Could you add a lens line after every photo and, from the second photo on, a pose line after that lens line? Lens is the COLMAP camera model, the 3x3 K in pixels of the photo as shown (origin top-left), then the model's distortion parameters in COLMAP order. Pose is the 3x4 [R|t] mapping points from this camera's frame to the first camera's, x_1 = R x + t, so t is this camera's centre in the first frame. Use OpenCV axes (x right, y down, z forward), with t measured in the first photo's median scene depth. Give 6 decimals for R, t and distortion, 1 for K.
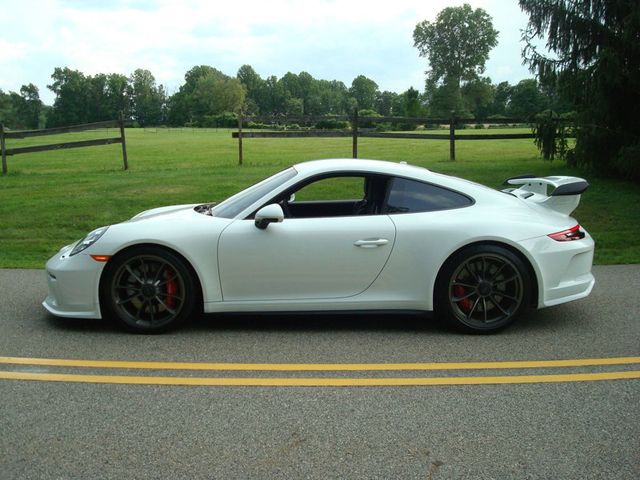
lens RADIAL K [[640.2, 0, 304.9], [0, 640.2, 243.3], [0, 0, 1]] dist [-0.057524, -0.091349]
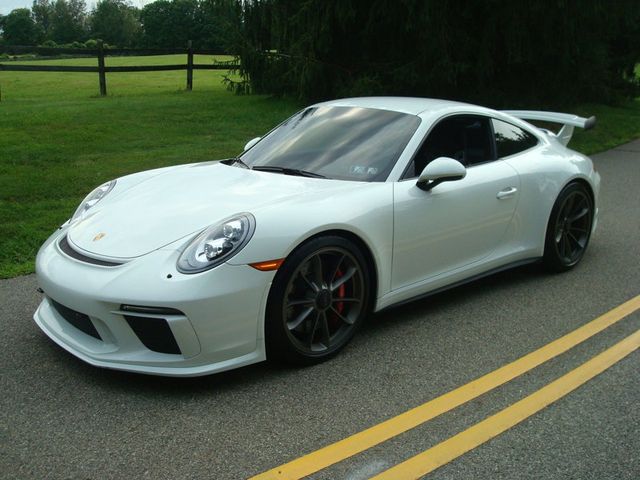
lens RADIAL K [[640.2, 0, 304.9], [0, 640.2, 243.3], [0, 0, 1]] dist [-0.057524, -0.091349]
pose [[0.739271, -0.161665, 0.653715, -0.693434], [0.093092, 0.985970, 0.138556, -0.080668], [-0.666943, -0.041575, 0.743948, 0.508848]]
